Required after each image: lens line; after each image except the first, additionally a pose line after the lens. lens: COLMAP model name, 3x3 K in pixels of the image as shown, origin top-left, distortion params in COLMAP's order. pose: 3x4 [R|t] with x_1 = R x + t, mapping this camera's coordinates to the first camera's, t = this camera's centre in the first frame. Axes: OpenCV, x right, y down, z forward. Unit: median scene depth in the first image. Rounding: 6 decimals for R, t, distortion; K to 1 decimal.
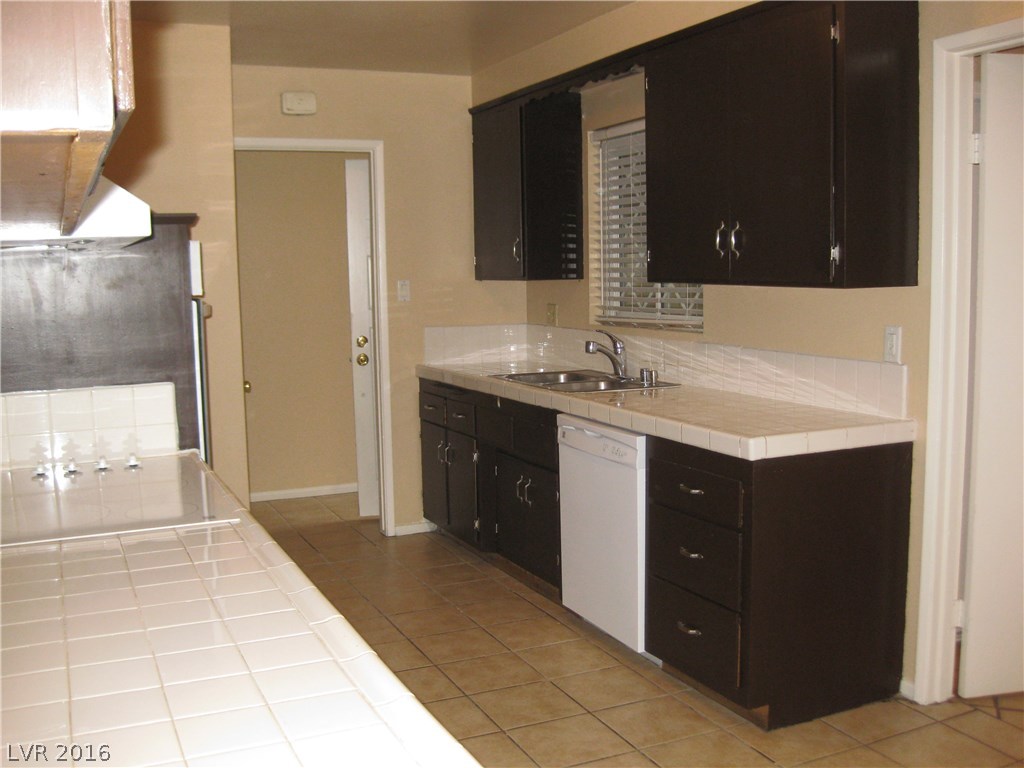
lens RADIAL K [[1068.7, 0, 519.2], [0, 1068.7, 391.6], [0, 0, 1]] dist [-0.123350, 0.000000]
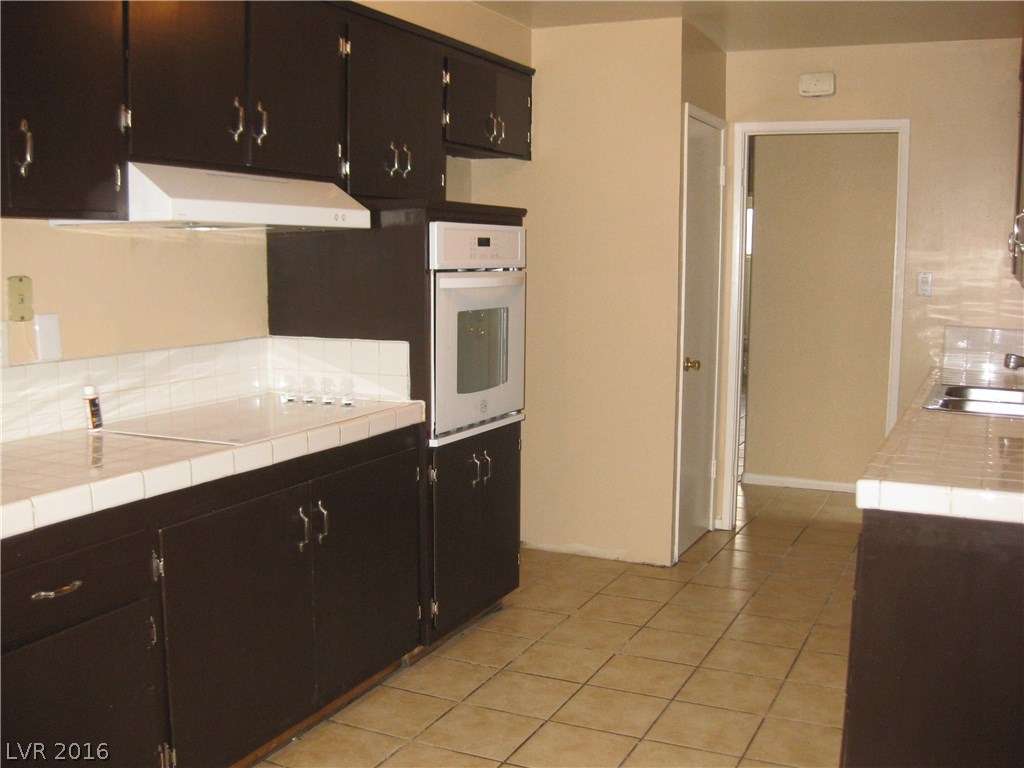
lens RADIAL K [[1068.7, 0, 520.8], [0, 1068.7, 376.5], [0, 0, 1]] dist [-0.123350, 0.000000]
pose [[0.661294, 0.113902, -0.741428, 0.462779], [-0.112732, 0.992270, 0.051889, -0.032891], [0.741607, 0.049269, 0.669023, 0.209805]]
